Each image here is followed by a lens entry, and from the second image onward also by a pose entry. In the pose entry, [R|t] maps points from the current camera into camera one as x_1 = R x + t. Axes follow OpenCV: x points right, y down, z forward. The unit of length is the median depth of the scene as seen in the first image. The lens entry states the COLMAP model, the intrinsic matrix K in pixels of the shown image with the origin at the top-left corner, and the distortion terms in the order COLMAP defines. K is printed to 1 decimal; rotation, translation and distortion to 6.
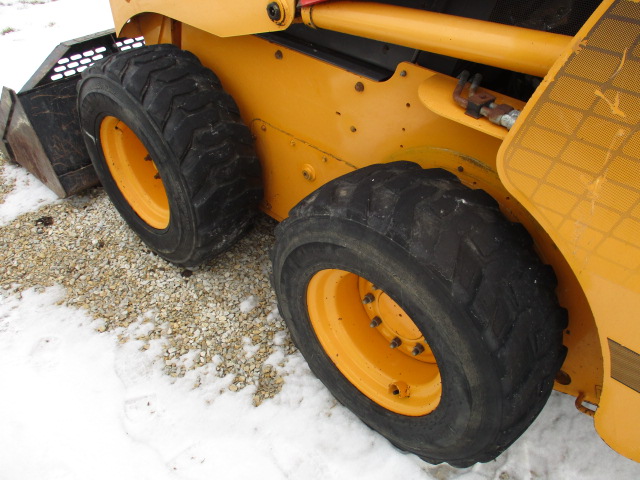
lens RADIAL K [[540.2, 0, 320.0], [0, 540.2, 240.0], [0, 0, 1]] dist [-0.040435, 0.006432]
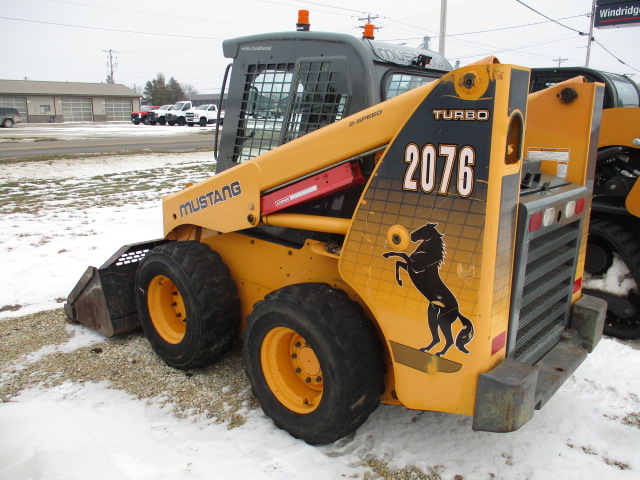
lens RADIAL K [[534.7, 0, 320.0], [0, 534.7, 240.0], [0, 0, 1]] dist [-0.037850, -0.000244]
pose [[0.999182, 0.012626, 0.038425, 0.085633], [0.005335, 0.900584, -0.434650, 0.449556], [-0.040092, 0.434499, 0.899779, -0.702585]]
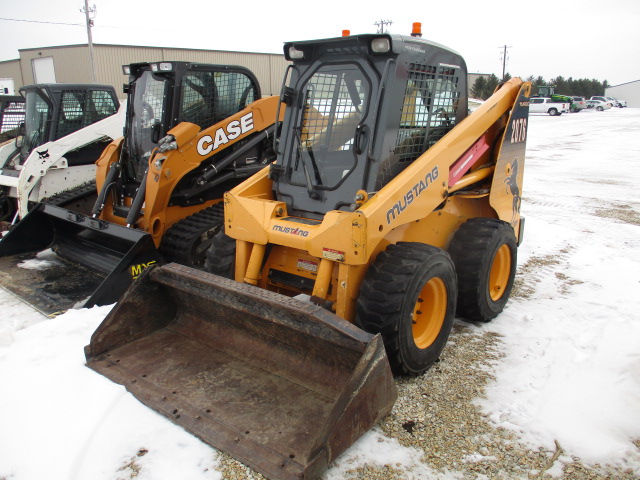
lens RADIAL K [[534.7, 0, 320.0], [0, 534.7, 240.0], [0, 0, 1]] dist [-0.037850, -0.000244]
pose [[-0.076135, -0.248379, 0.965666, -1.973975], [0.631162, 0.737744, 0.239517, -0.958077], [-0.771906, 0.627727, 0.100599, 1.013077]]
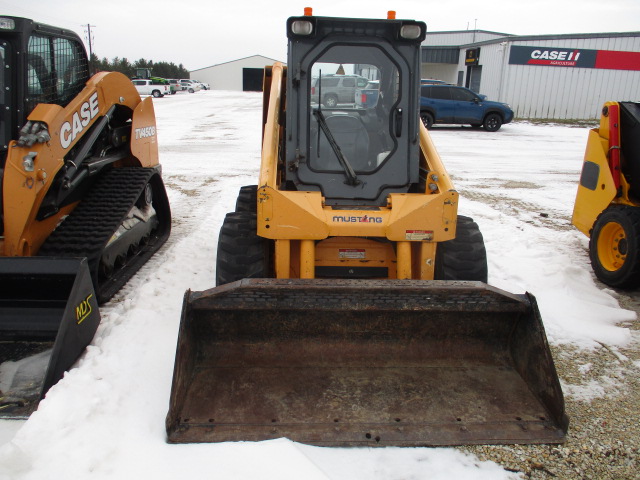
lens RADIAL K [[534.7, 0, 320.0], [0, 534.7, 240.0], [0, 0, 1]] dist [-0.037850, -0.000244]
pose [[-0.716312, -0.208007, 0.666055, -1.275634], [0.419475, 0.634432, 0.649258, -1.752666], [-0.557617, 0.744465, -0.367198, 2.019520]]
